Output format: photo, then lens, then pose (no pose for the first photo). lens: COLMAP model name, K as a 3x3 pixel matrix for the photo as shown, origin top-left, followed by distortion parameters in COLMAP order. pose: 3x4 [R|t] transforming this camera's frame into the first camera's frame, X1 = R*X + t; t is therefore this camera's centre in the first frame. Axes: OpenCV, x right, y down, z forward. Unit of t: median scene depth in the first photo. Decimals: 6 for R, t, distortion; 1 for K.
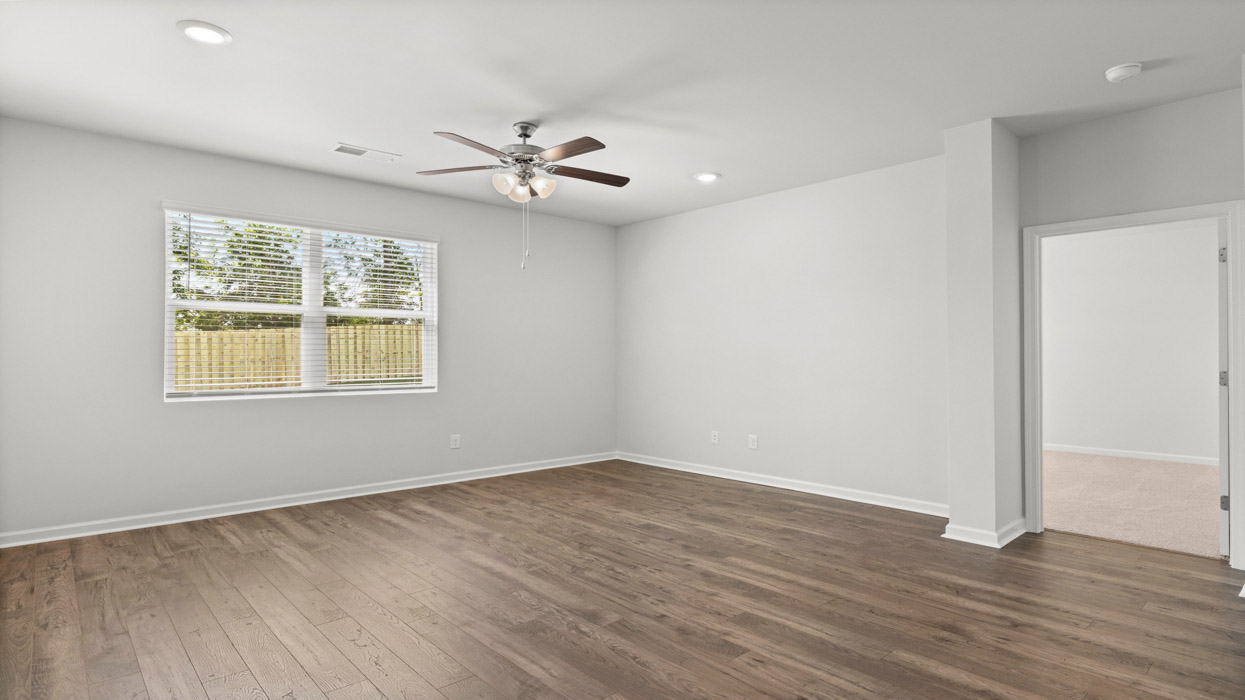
lens RADIAL K [[635.4, 0, 622.5], [0, 635.4, 350.0], [0, 0, 1]] dist [-0.000371, -0.000052]
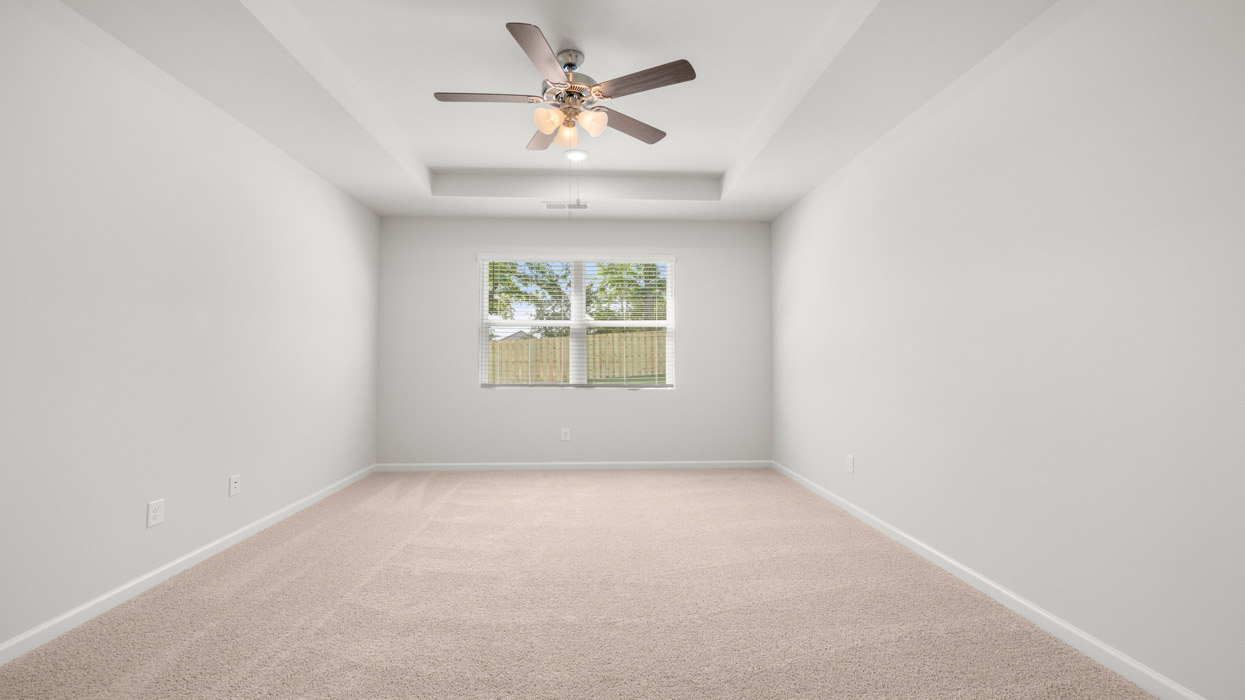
lens RADIAL K [[522.7, 0, 622.5], [0, 522.7, 350.0], [0, 0, 1]] dist [0.001209, 0.000187]
pose [[0.774274, -0.009357, -0.632782, 0.266281], [0.004570, 0.999947, -0.009195, 0.001966], [0.632834, 0.004228, 0.774276, 0.226927]]
